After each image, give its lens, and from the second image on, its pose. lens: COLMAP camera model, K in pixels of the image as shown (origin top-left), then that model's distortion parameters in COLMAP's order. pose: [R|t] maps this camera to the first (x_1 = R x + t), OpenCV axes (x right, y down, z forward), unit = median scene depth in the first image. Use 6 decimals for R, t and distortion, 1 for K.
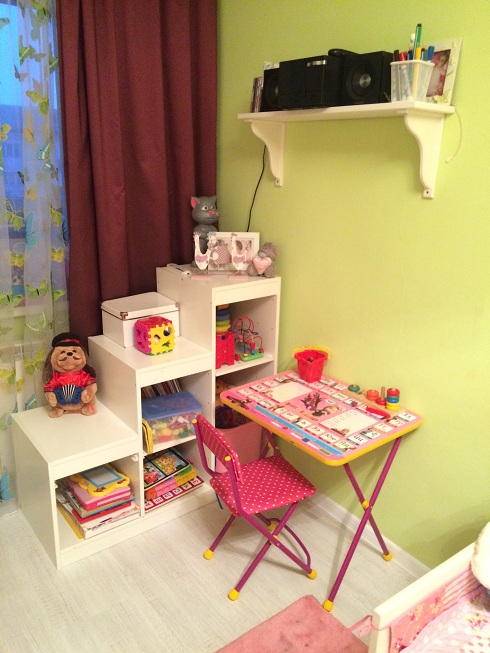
lens RADIAL K [[541.6, 0, 248.2], [0, 541.6, 327.9], [0, 0, 1]] dist [0.036842, -0.013616]
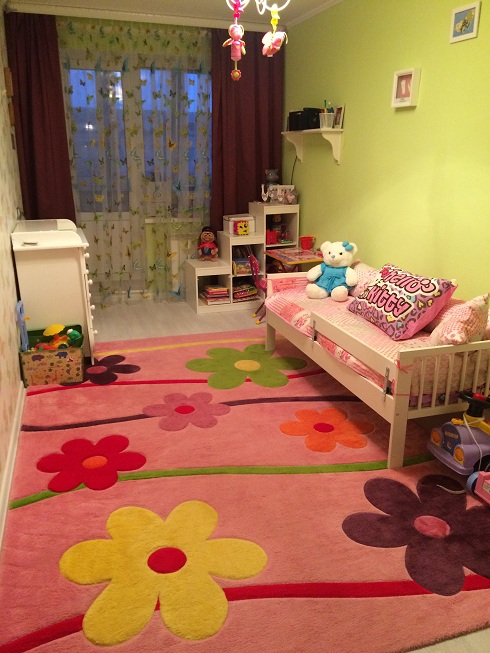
lens RADIAL K [[541.6, 0, 242.0], [0, 541.6, 326.5], [0, 0, 1]] dist [0.036842, -0.013616]
pose [[0.938575, 0.072043, -0.337472, 0.654594], [-0.068694, 0.997398, 0.021873, 0.387955], [0.338170, 0.002652, 0.941081, -1.215702]]
